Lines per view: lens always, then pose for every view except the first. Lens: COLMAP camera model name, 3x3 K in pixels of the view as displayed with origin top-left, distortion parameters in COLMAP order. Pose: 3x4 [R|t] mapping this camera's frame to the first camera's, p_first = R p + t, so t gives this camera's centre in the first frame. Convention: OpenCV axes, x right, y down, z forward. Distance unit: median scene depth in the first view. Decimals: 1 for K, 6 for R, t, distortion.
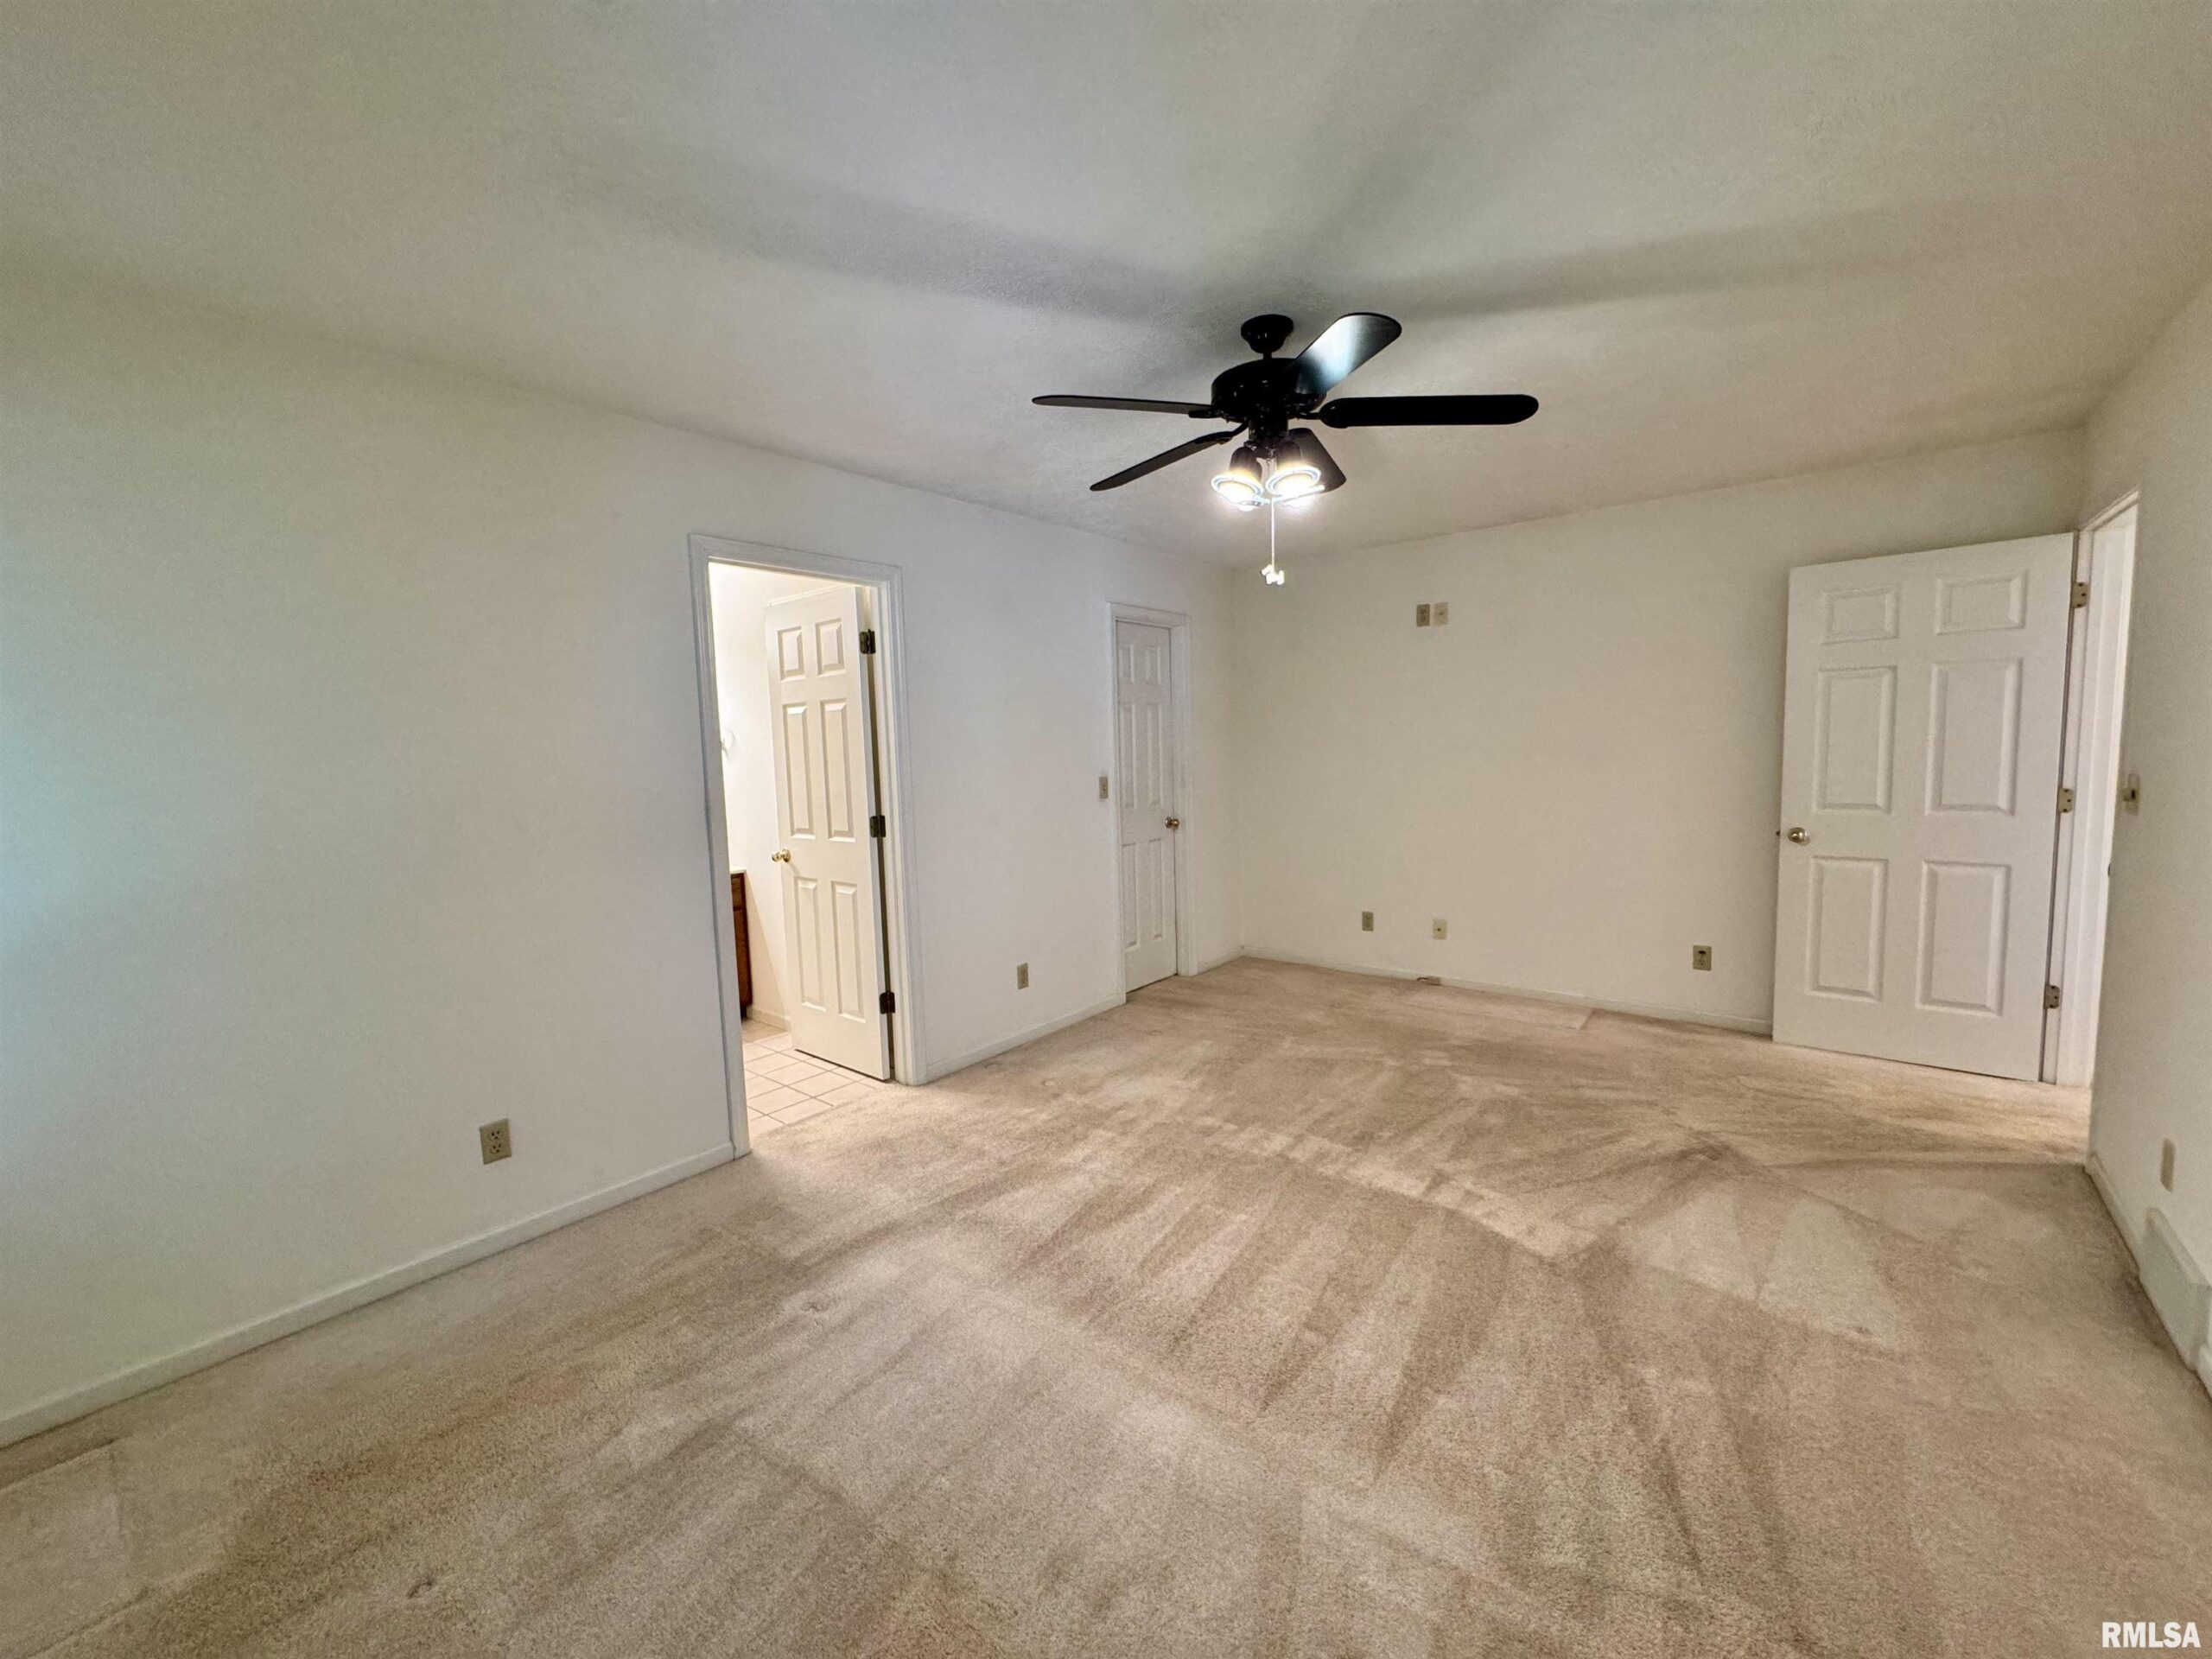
lens RADIAL K [[882.8, 0, 1105.5], [0, 882.8, 826.3], [0, 0, 1]] dist [-0.003484, 0.000776]
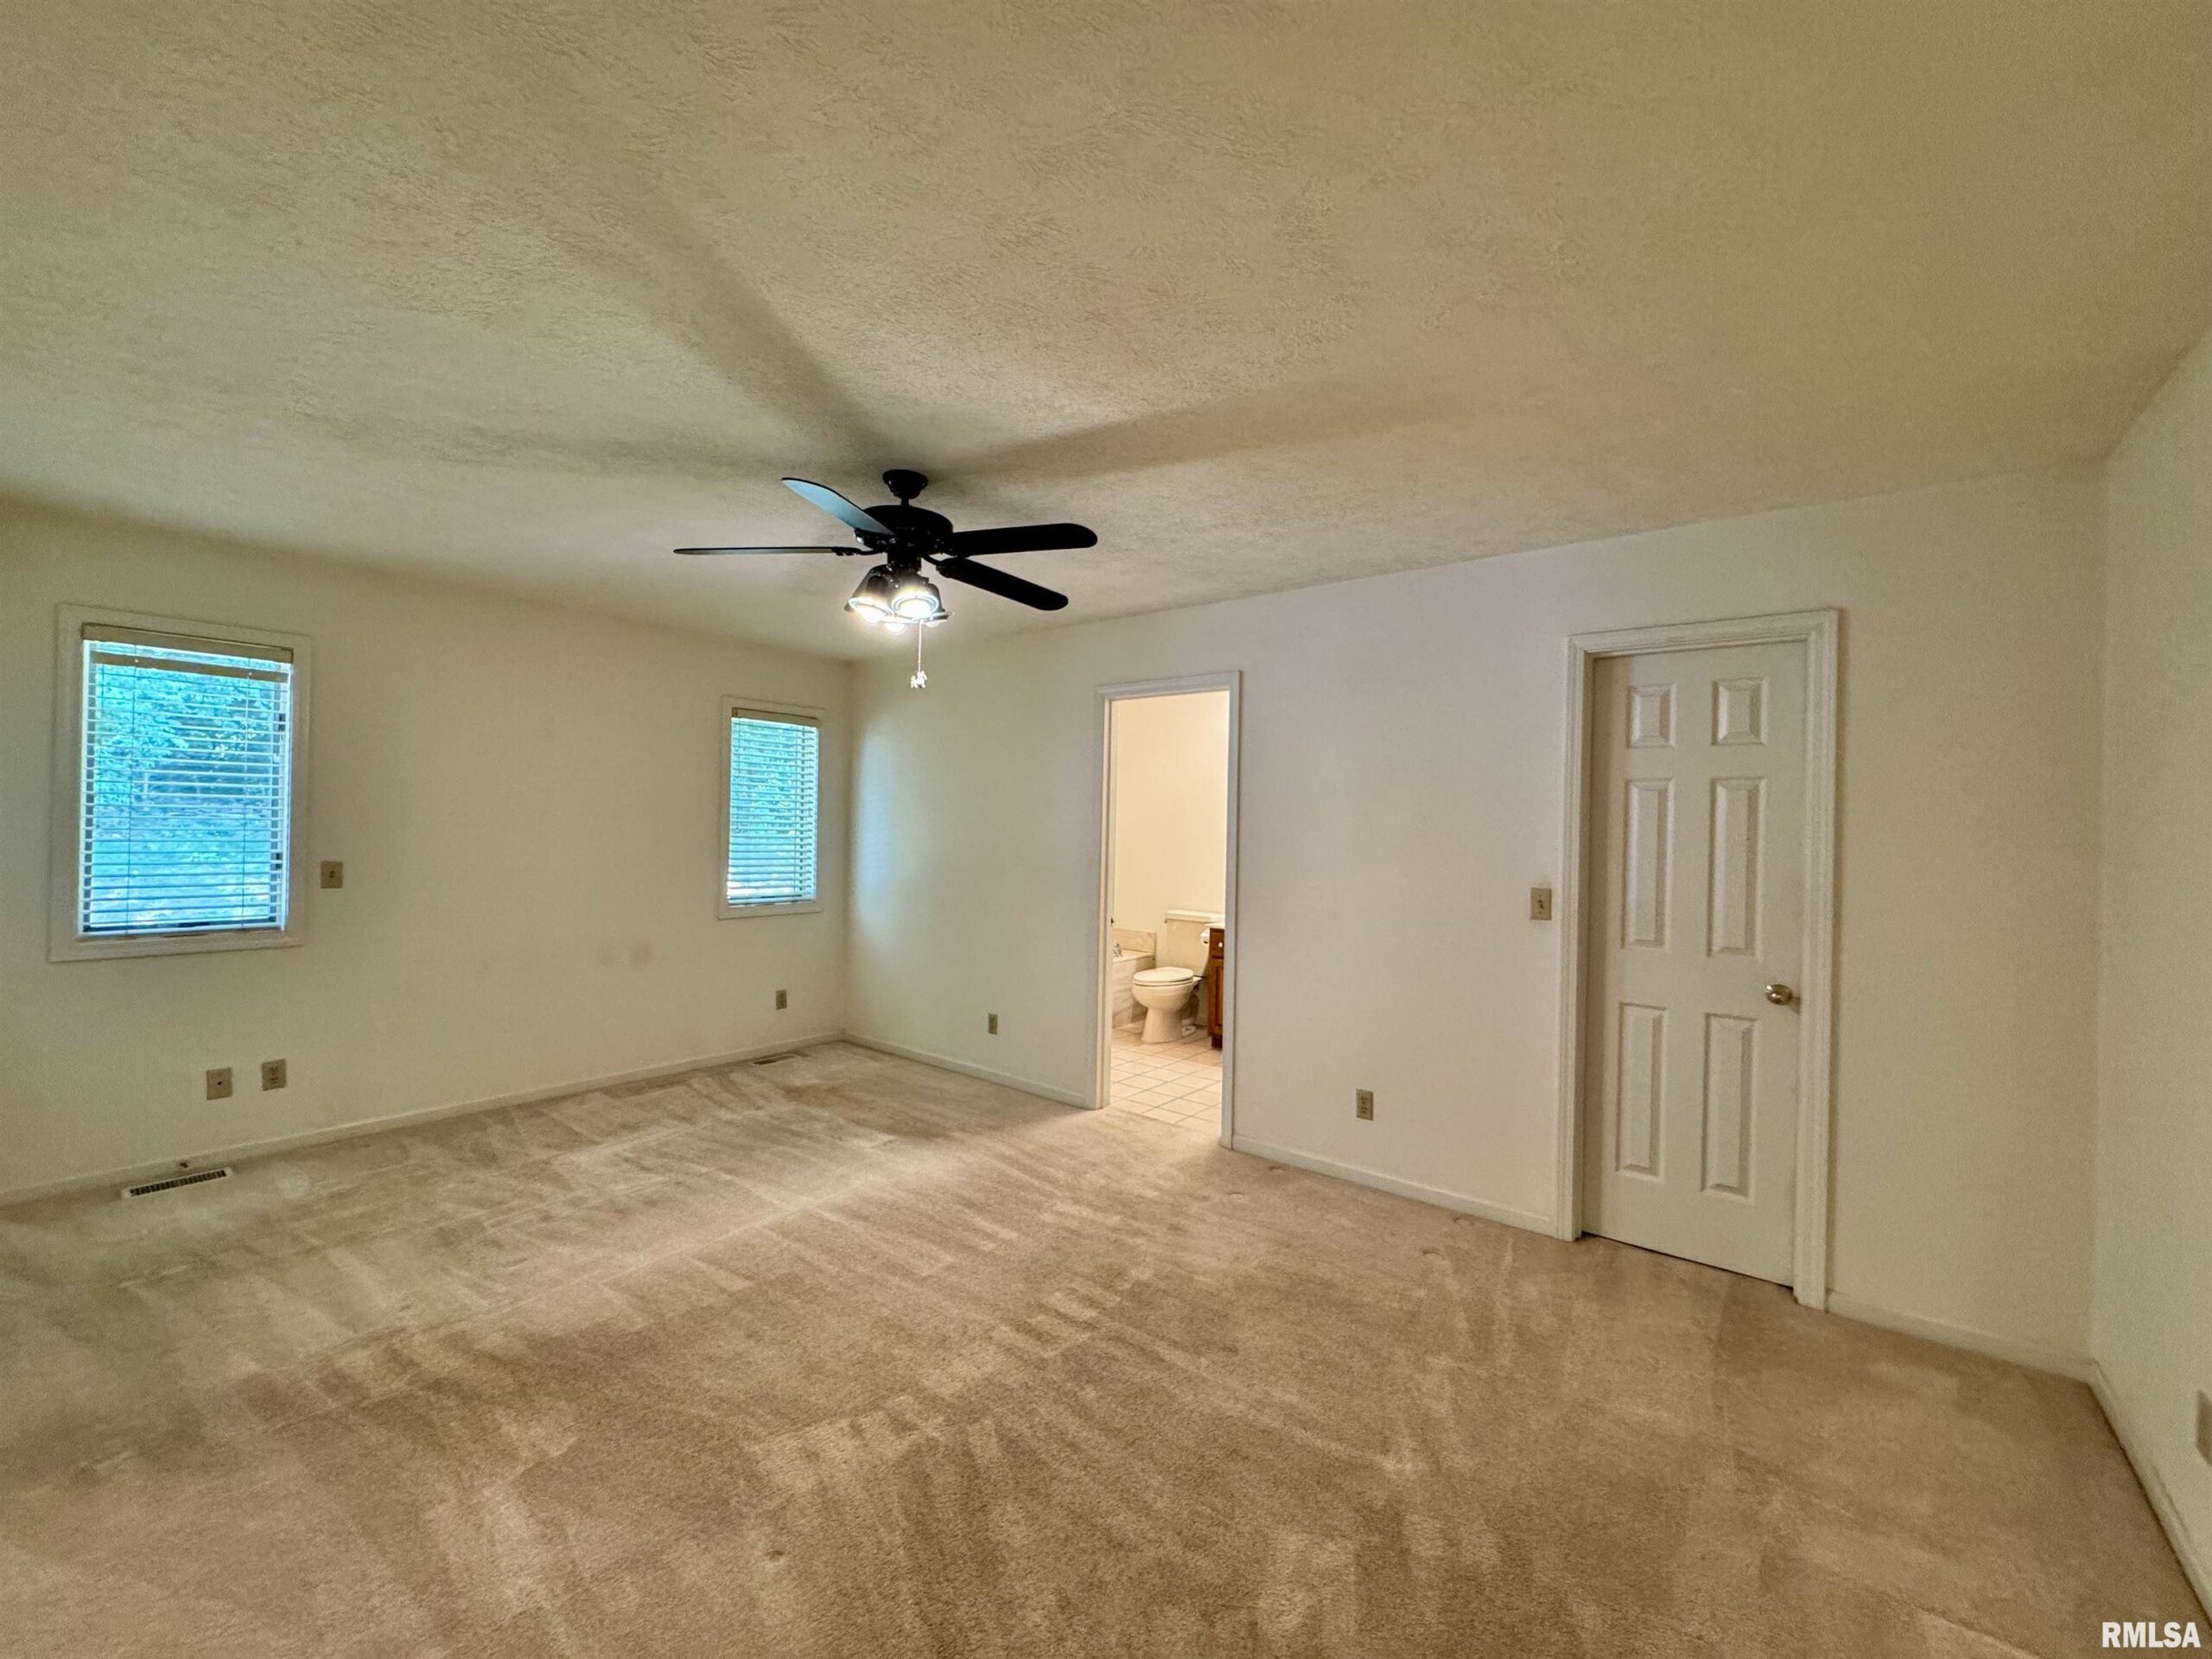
lens RADIAL K [[892.7, 0, 1103.7], [0, 892.7, 820.8], [0, 0, 1]] dist [-0.001453, -0.000118]
pose [[0.015164, 0.023828, -0.999601, 1.019296], [-0.119049, 0.992648, 0.021857, -0.122224], [0.992773, 0.118670, 0.017889, 0.945915]]
